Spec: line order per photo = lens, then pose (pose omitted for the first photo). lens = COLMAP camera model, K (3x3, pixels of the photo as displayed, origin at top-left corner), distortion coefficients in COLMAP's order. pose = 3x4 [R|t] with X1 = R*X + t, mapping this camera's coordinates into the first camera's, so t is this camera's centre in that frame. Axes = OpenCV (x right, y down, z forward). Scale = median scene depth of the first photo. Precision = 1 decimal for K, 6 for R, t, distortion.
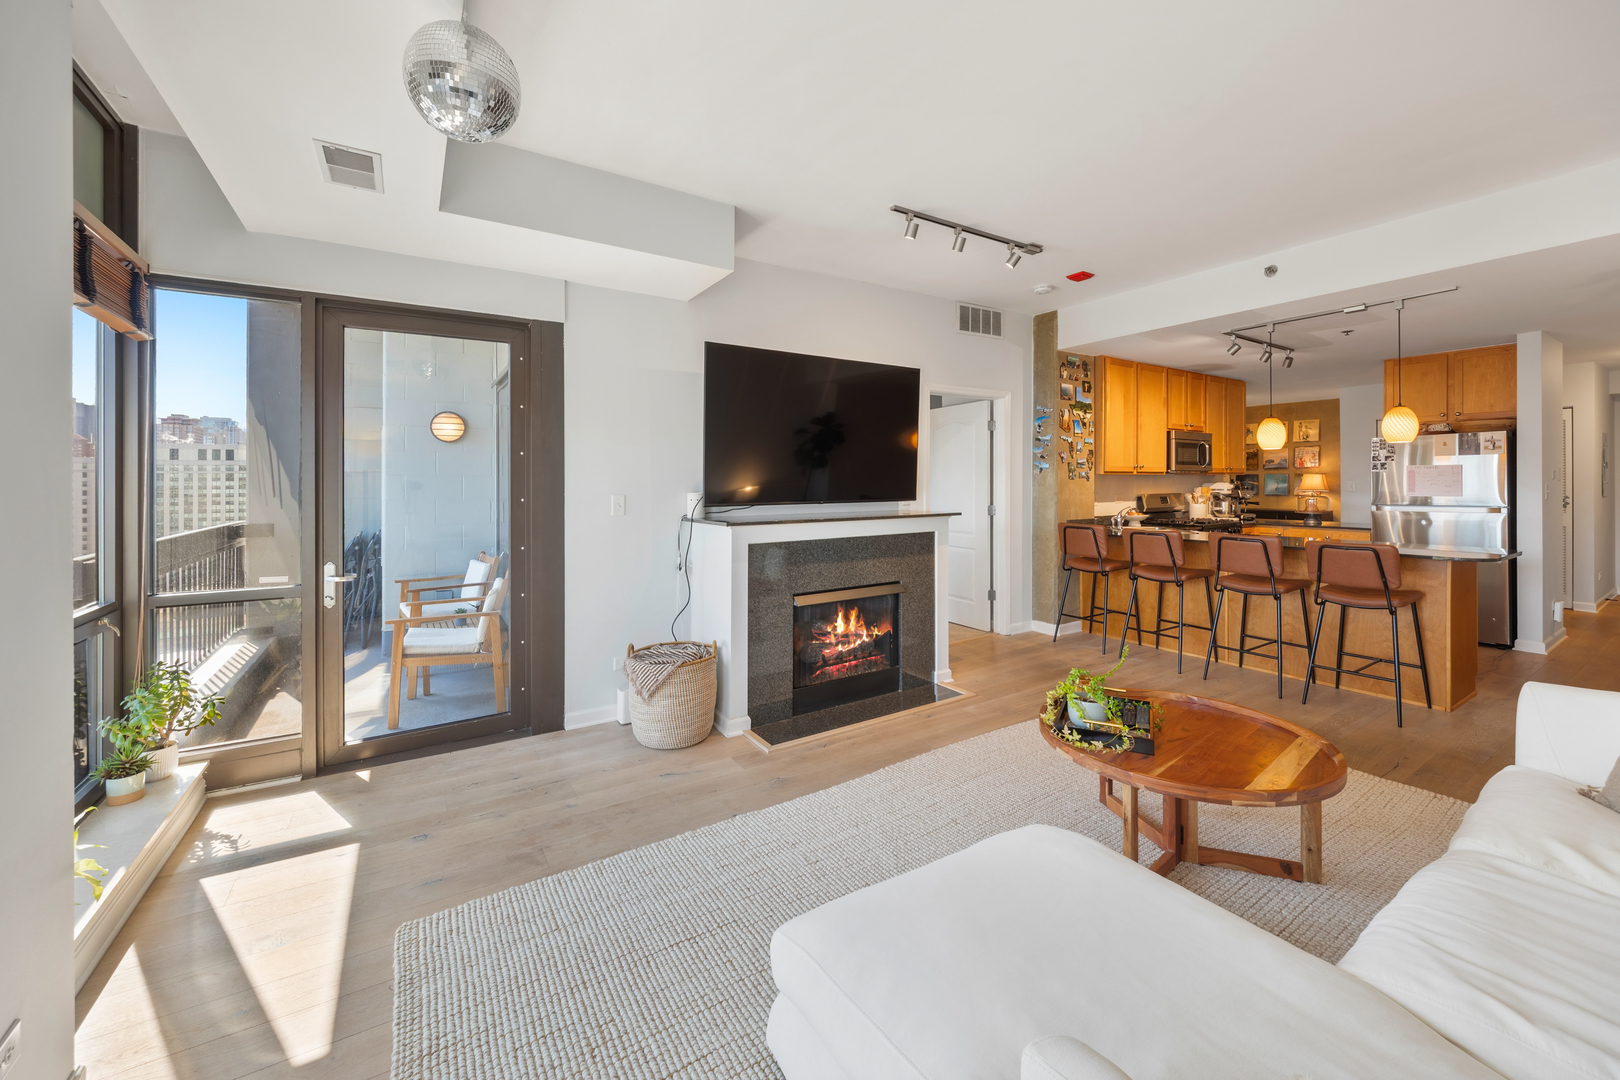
lens RADIAL K [[626.7, 0, 820.3], [0, 626.7, 486.5], [0, 0, 1]] dist [0.012779, -0.005838]
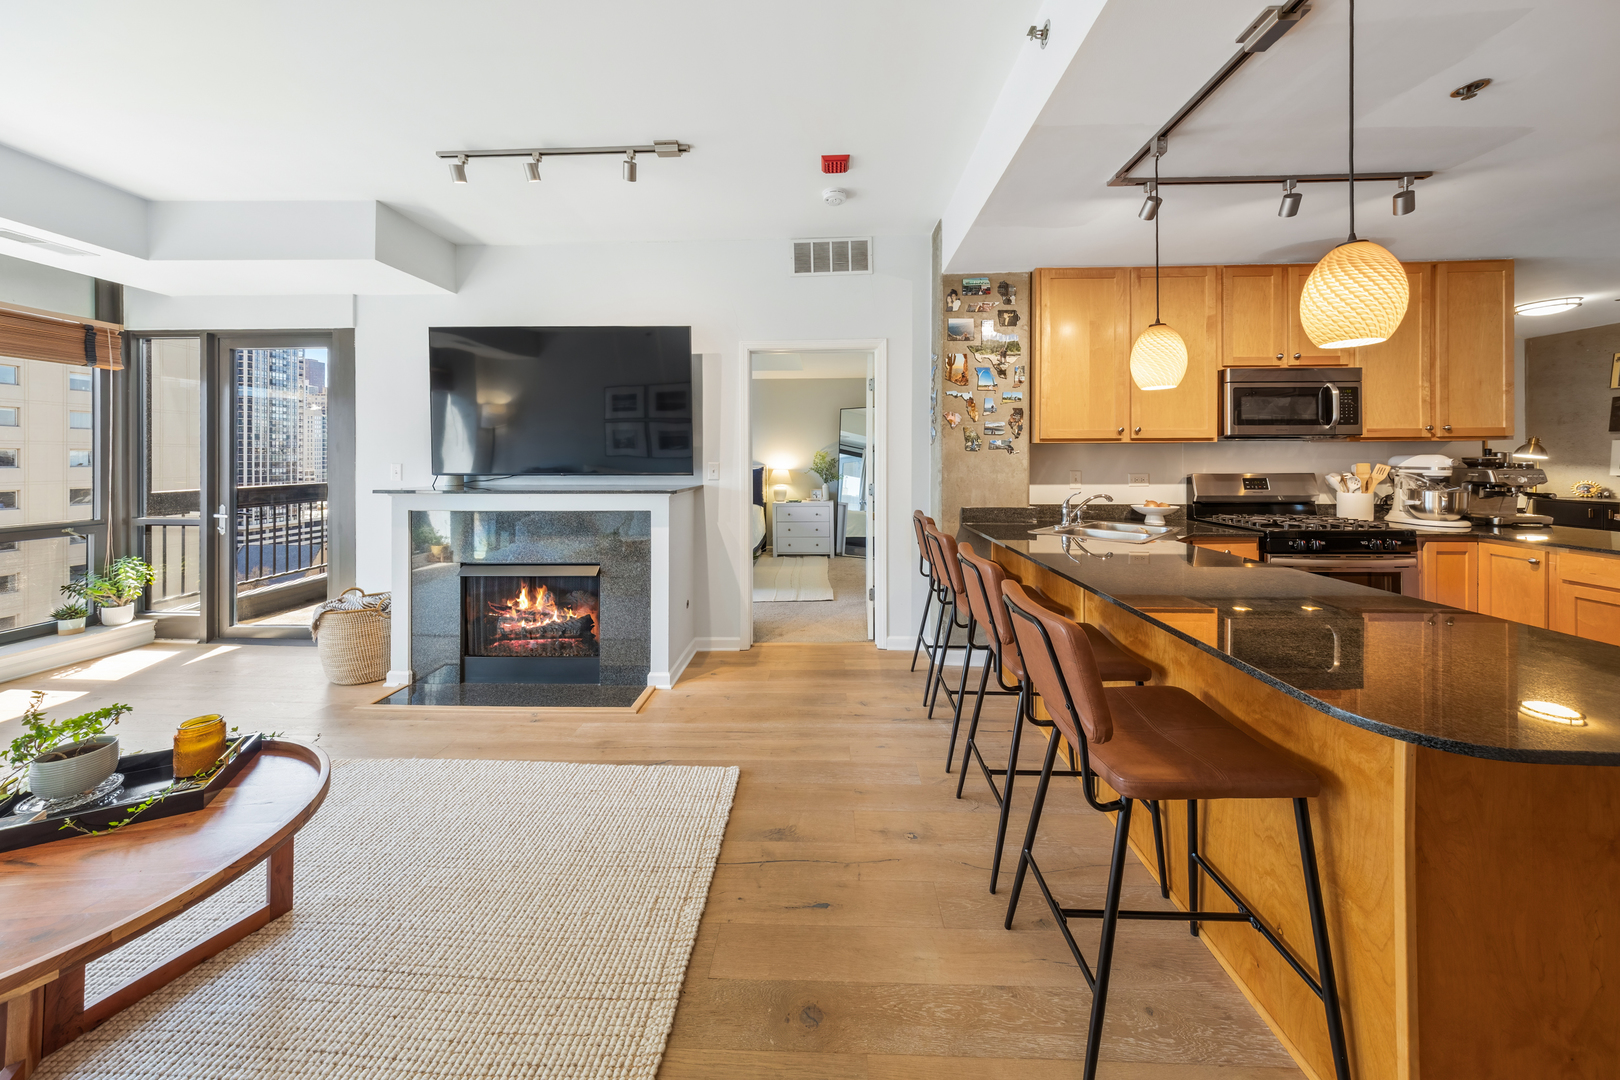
lens RADIAL K [[524.4, 0, 805.7], [0, 524.4, 456.9], [0, 0, 1]] dist [0.001271, -0.000080]
pose [[0.809142, 0.000867, -0.587612, 0.667313], [-0.002725, 0.999994, -0.002277, -0.003022], [0.587607, 0.003444, 0.809139, 0.454501]]
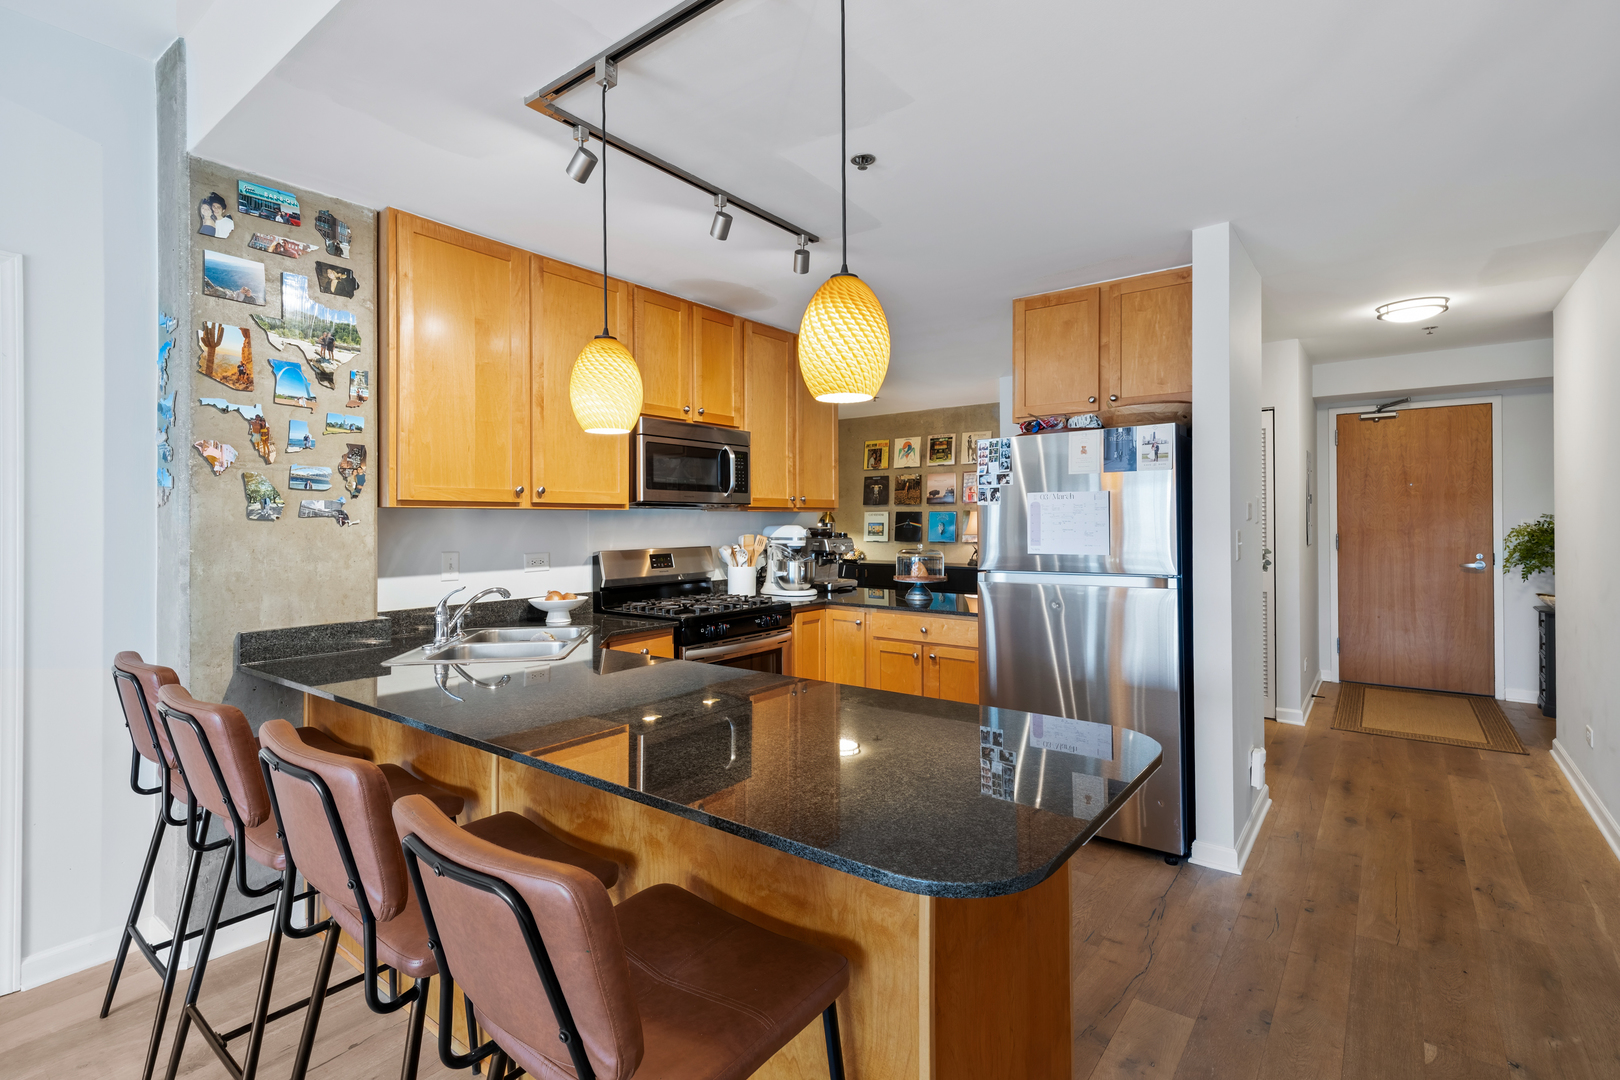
lens RADIAL K [[764.4, 0, 808.5], [0, 764.4, 524.6], [0, 0, 1]] dist [0.004450, -0.000815]
pose [[0.945863, -0.001446, 0.324563, 0.622528], [0.002160, 0.999996, -0.001841, -0.008233], [-0.324559, 0.002443, 0.945862, 0.527535]]
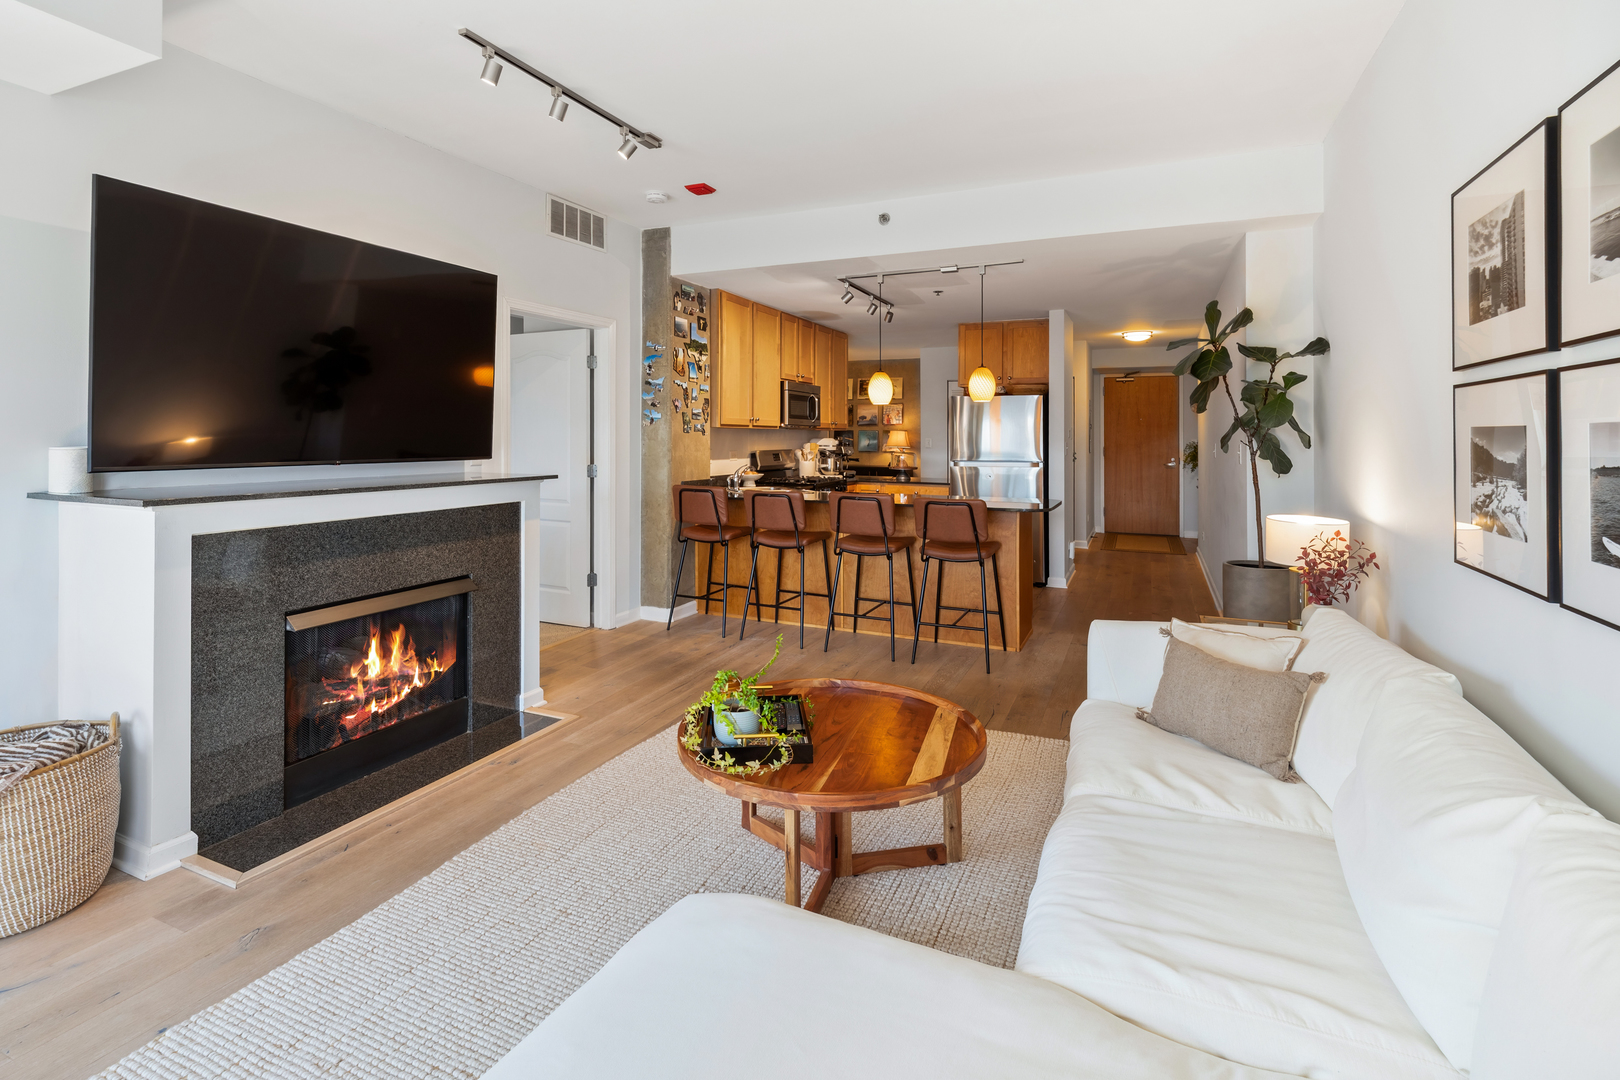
lens RADIAL K [[762.6, 0, 802.2], [0, 762.6, 448.2], [0, 0, 1]] dist [0.010405, -0.000698]
pose [[0.847661, 0.001728, 0.530536, -0.008365], [-0.006486, 0.999954, 0.007106, 0.001065], [-0.530499, -0.009464, 0.847633, 0.063101]]
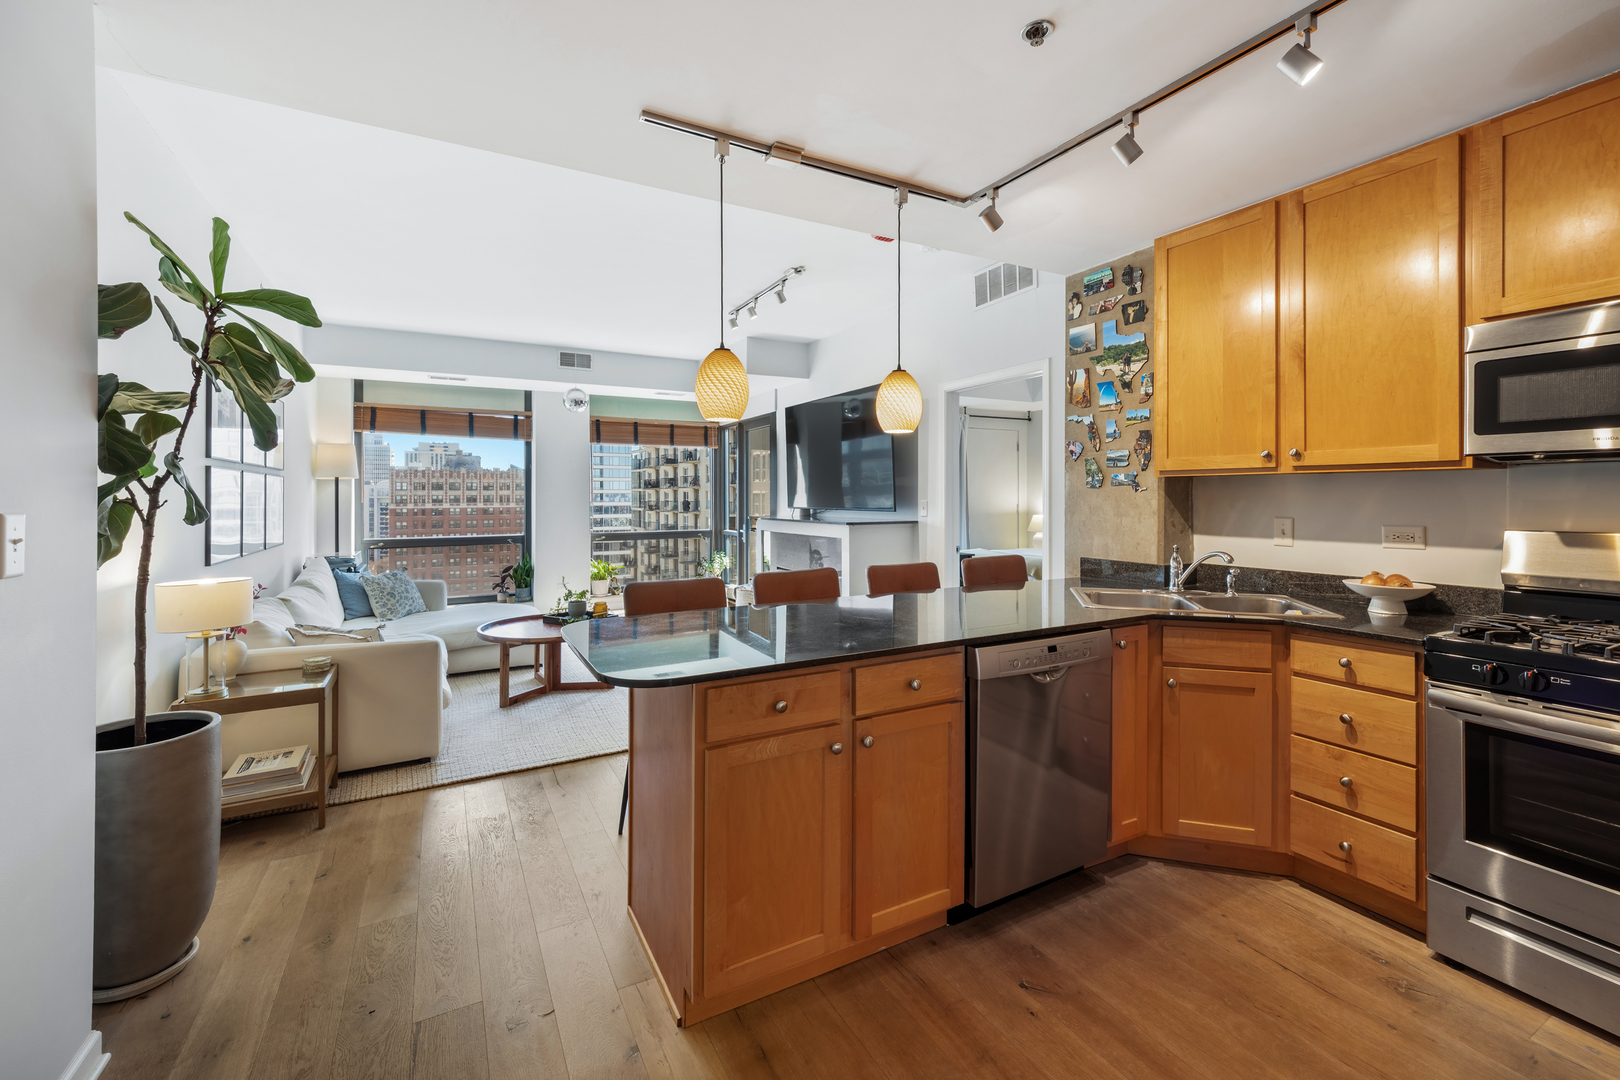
lens RADIAL K [[681.3, 0, 802.2], [0, 681.3, 488.8], [0, 0, 1]] dist [-0.003731, -0.000454]
pose [[-0.098840, -0.002872, -0.995099, 1.165999], [0.003198, 0.999990, -0.003204, -0.010748], [0.995098, -0.003499, -0.098830, 0.889500]]
